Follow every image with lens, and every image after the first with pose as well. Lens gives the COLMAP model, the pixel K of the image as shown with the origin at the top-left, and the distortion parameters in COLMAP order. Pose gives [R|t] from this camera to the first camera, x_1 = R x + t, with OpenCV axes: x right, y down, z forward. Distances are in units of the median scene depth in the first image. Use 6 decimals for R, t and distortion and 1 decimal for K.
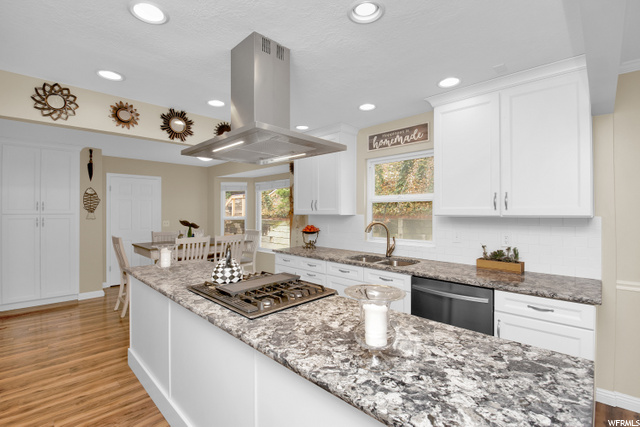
lens RADIAL K [[289.5, 0, 320.5], [0, 289.5, 211.8], [0, 0, 1]] dist [-0.000597, -0.003909]
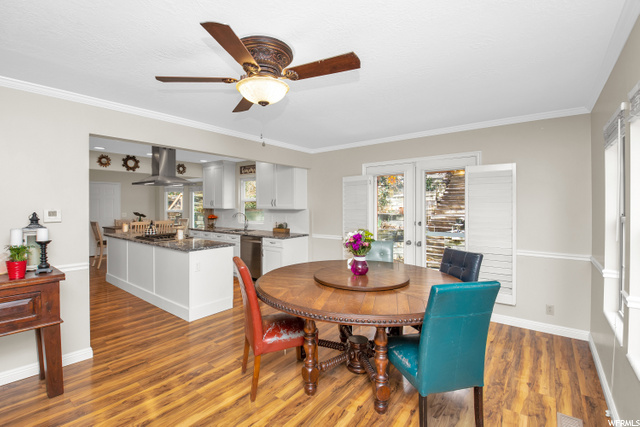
lens RADIAL K [[289.5, 0, 319.7], [0, 289.5, 210.3], [0, 0, 1]] dist [-0.000597, -0.003909]
pose [[0.993589, -0.001975, 0.113035, 0.434593], [0.000135, 0.999867, 0.016288, -0.008371], [-0.113052, -0.016168, 0.993457, -0.860513]]
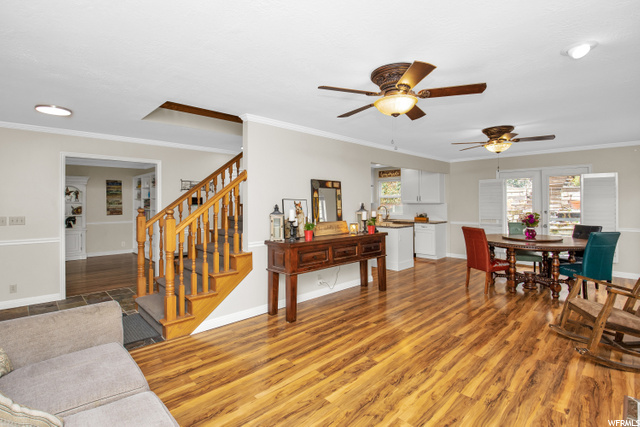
lens RADIAL K [[312.7, 0, 321.9], [0, 312.7, 202.7], [0, 0, 1]] dist [-0.006642, -0.003223]
pose [[0.999986, -0.002534, -0.004542, -0.285174], [0.002544, 0.999995, 0.002025, 0.000476], [0.004537, -0.002037, 0.999988, -1.544903]]
